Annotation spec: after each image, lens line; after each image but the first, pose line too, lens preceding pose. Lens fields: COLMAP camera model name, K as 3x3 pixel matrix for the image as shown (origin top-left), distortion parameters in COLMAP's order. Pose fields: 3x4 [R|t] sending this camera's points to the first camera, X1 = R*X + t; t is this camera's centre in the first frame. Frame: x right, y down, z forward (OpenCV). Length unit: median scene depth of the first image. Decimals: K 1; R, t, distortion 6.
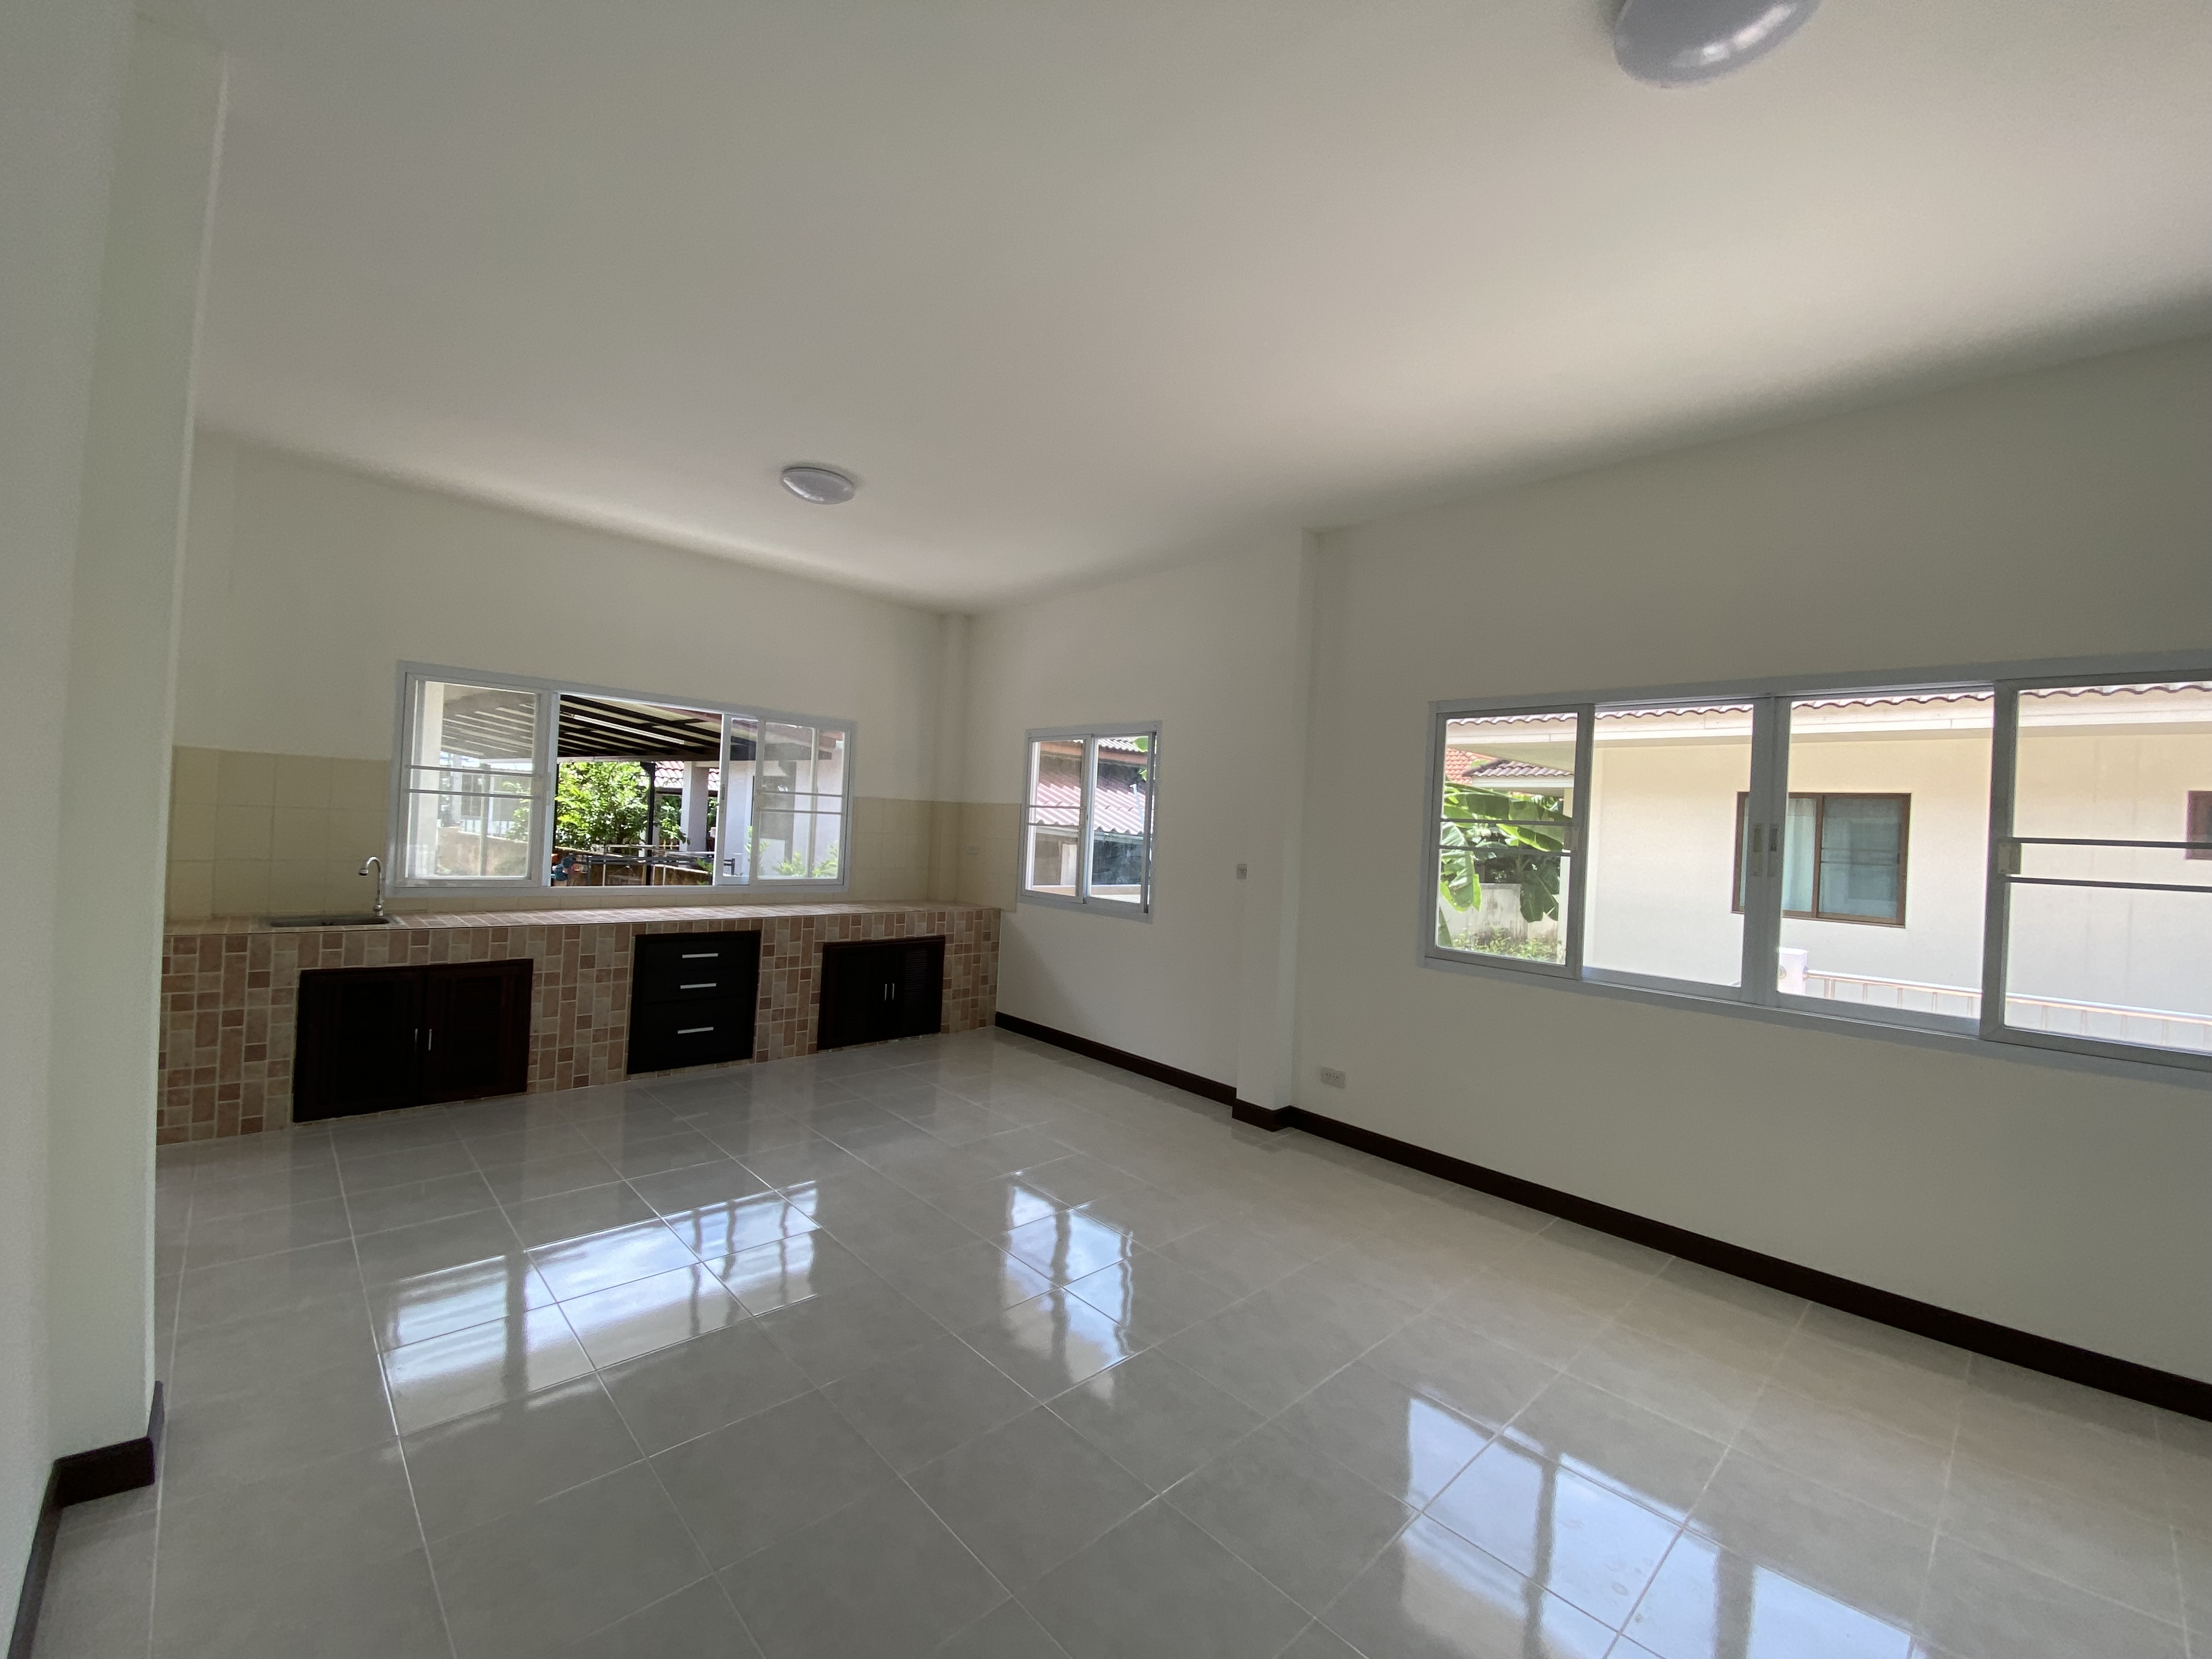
lens RADIAL K [[871.7, 0, 1118.7], [0, 871.7, 817.2], [0, 0, 1]] dist [-0.033239, -0.000690]
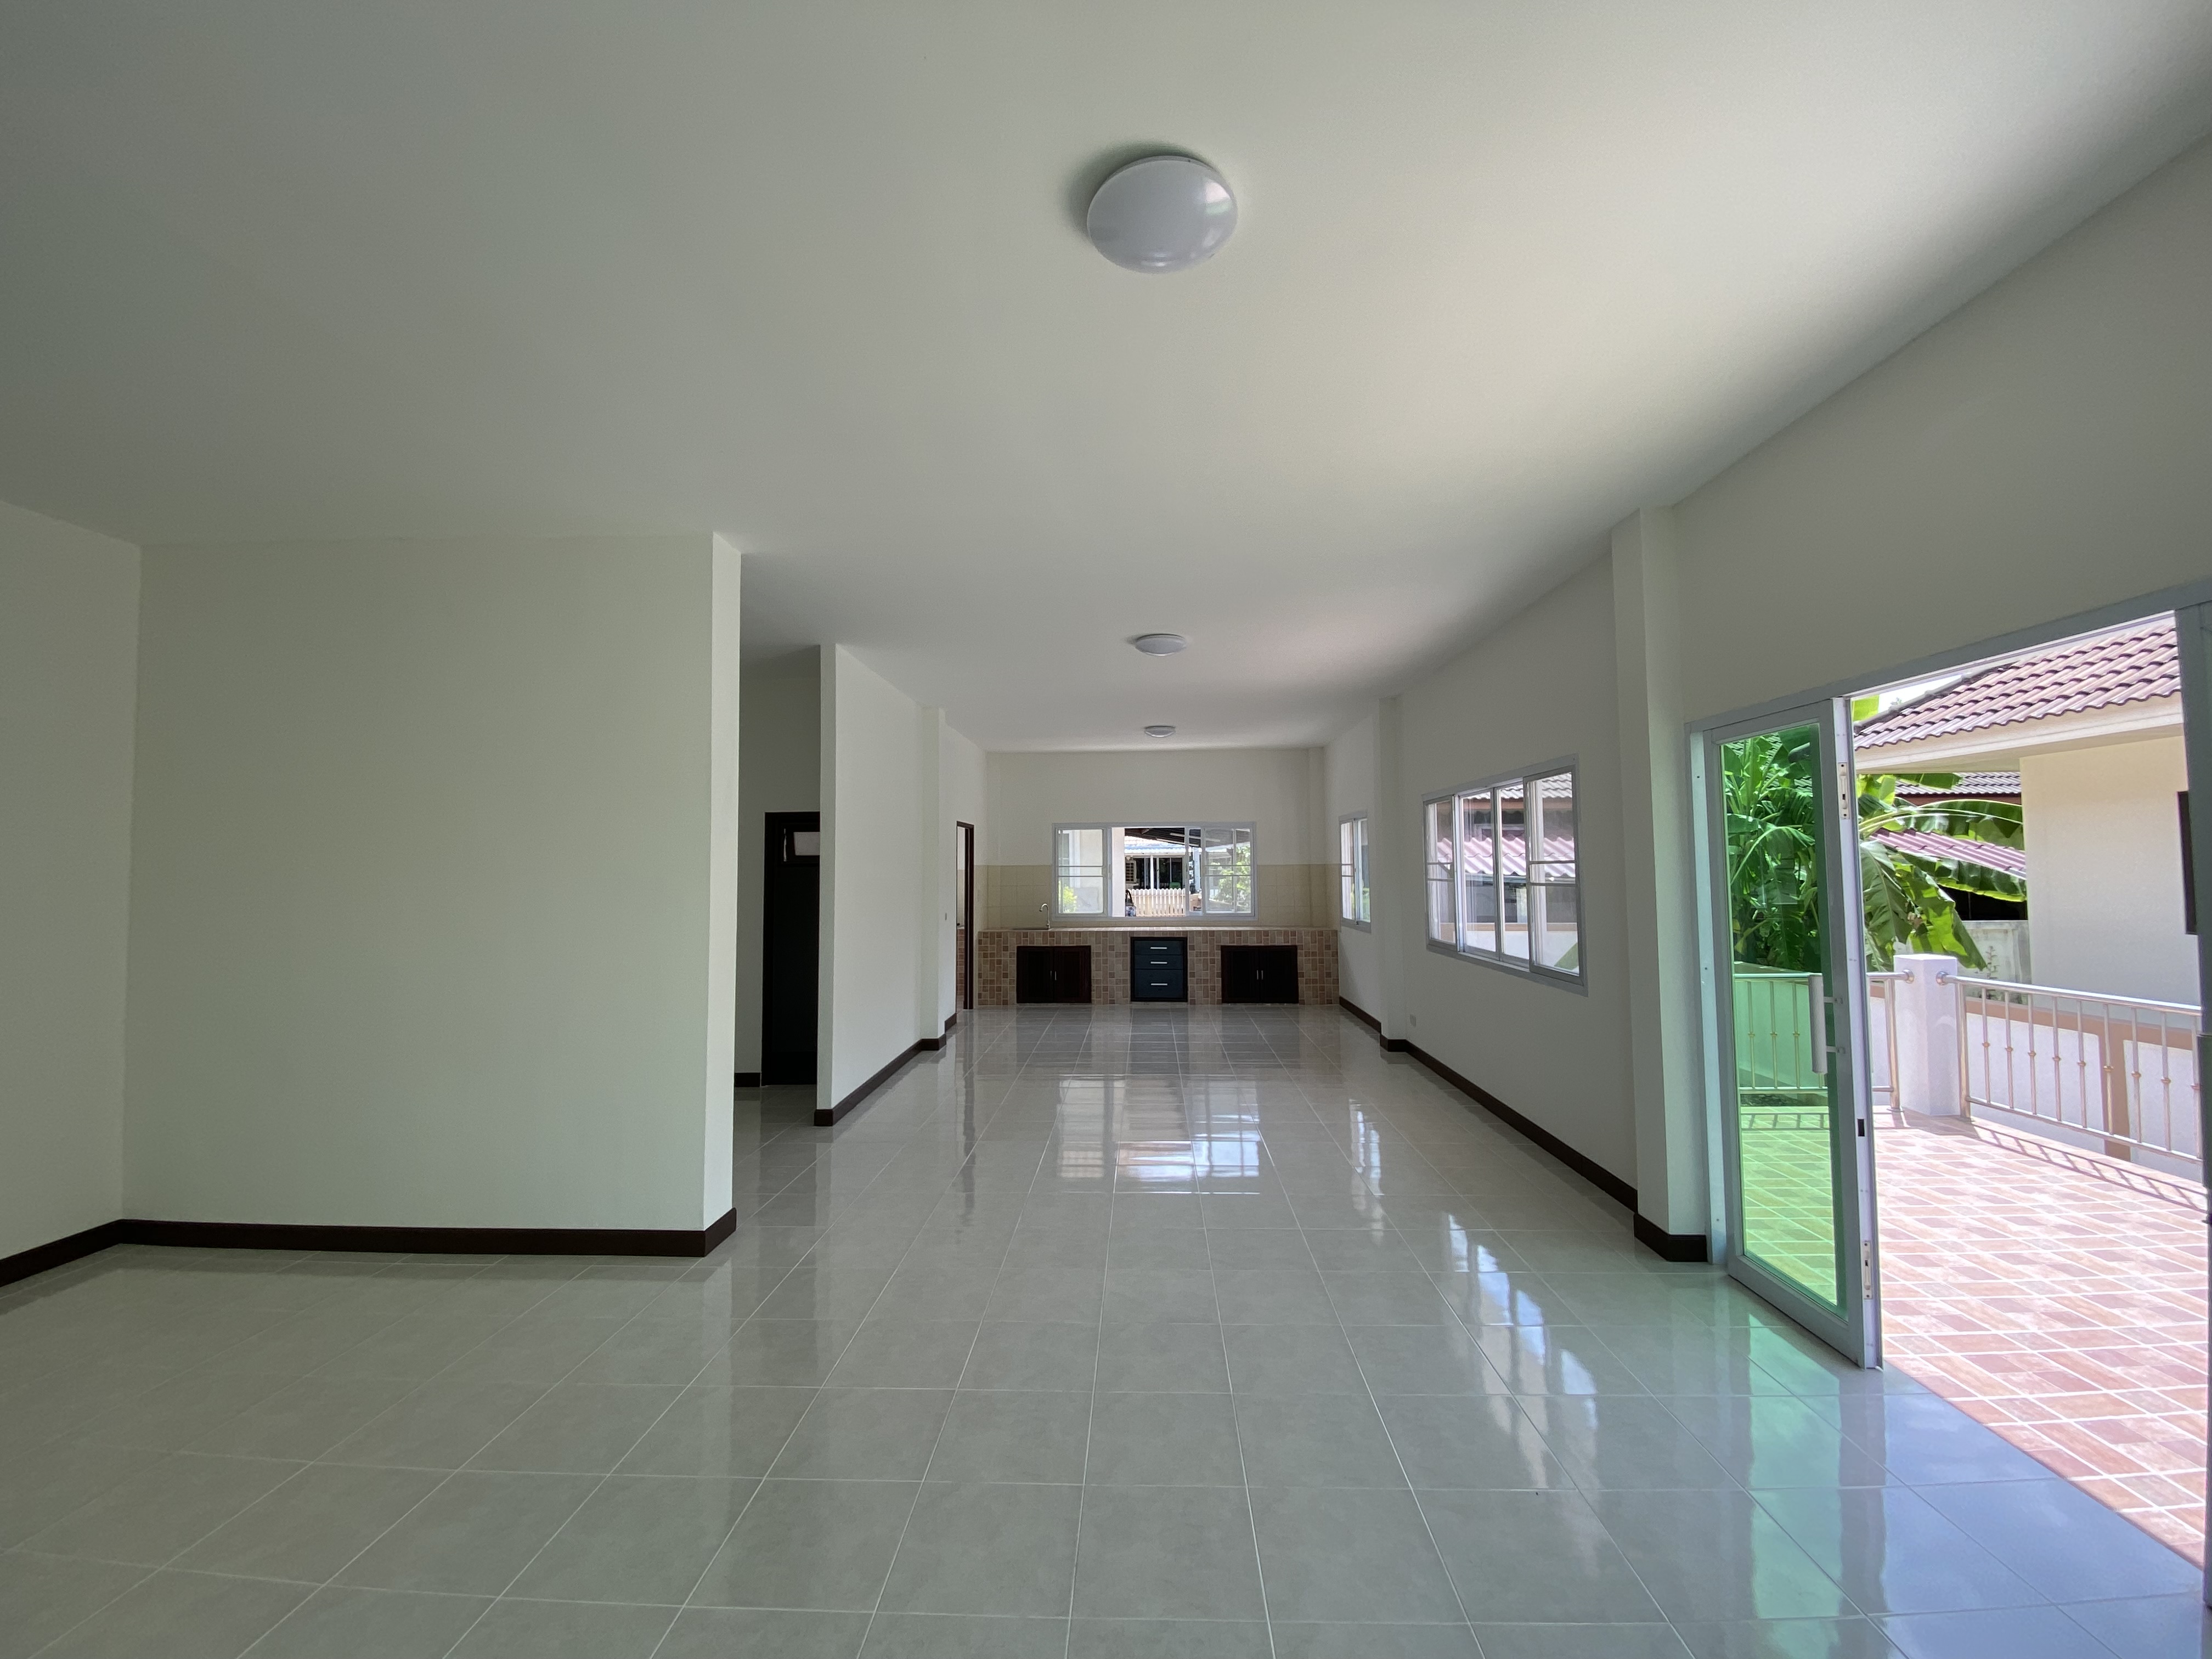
lens RADIAL K [[871.7, 0, 1100.4], [0, 871.7, 831.9], [0, 0, 1]] dist [-0.033239, -0.000690]
pose [[0.659661, -0.086278, -0.746595, 0.959688], [0.045857, 0.996159, -0.074600, 0.029475], [0.750163, 0.014974, 0.661083, -0.468887]]
